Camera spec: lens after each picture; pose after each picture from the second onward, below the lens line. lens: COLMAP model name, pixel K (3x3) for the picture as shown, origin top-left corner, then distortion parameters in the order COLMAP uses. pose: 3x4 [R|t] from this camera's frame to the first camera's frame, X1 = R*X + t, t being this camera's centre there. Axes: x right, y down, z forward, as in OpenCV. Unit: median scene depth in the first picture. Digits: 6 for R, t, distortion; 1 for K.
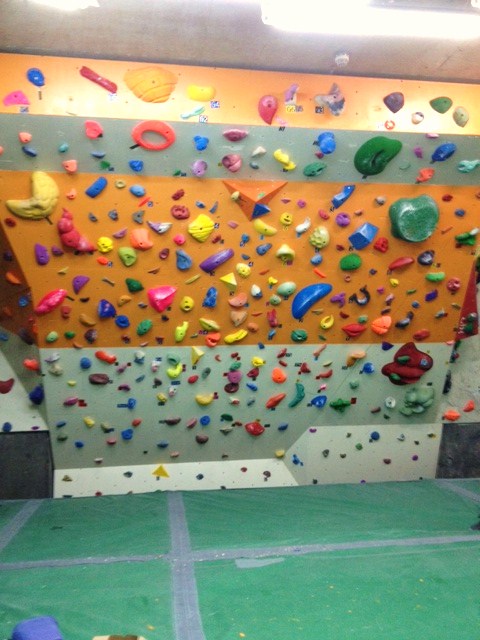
lens RADIAL K [[604.4, 0, 229.6], [0, 604.4, 320.1], [0, 0, 1]] dist [0.140337, -0.273430]
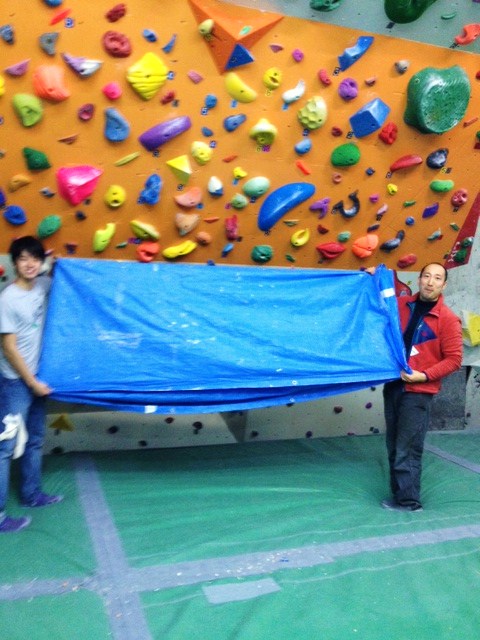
lens RADIAL K [[604.4, 0, 229.6], [0, 604.4, 320.1], [0, 0, 1]] dist [0.140337, -0.273430]
pose [[0.980136, 0.035578, 0.195110, -0.074596], [-0.059663, 0.991101, 0.118992, 0.022087], [-0.189140, -0.128270, 0.973536, 0.292279]]
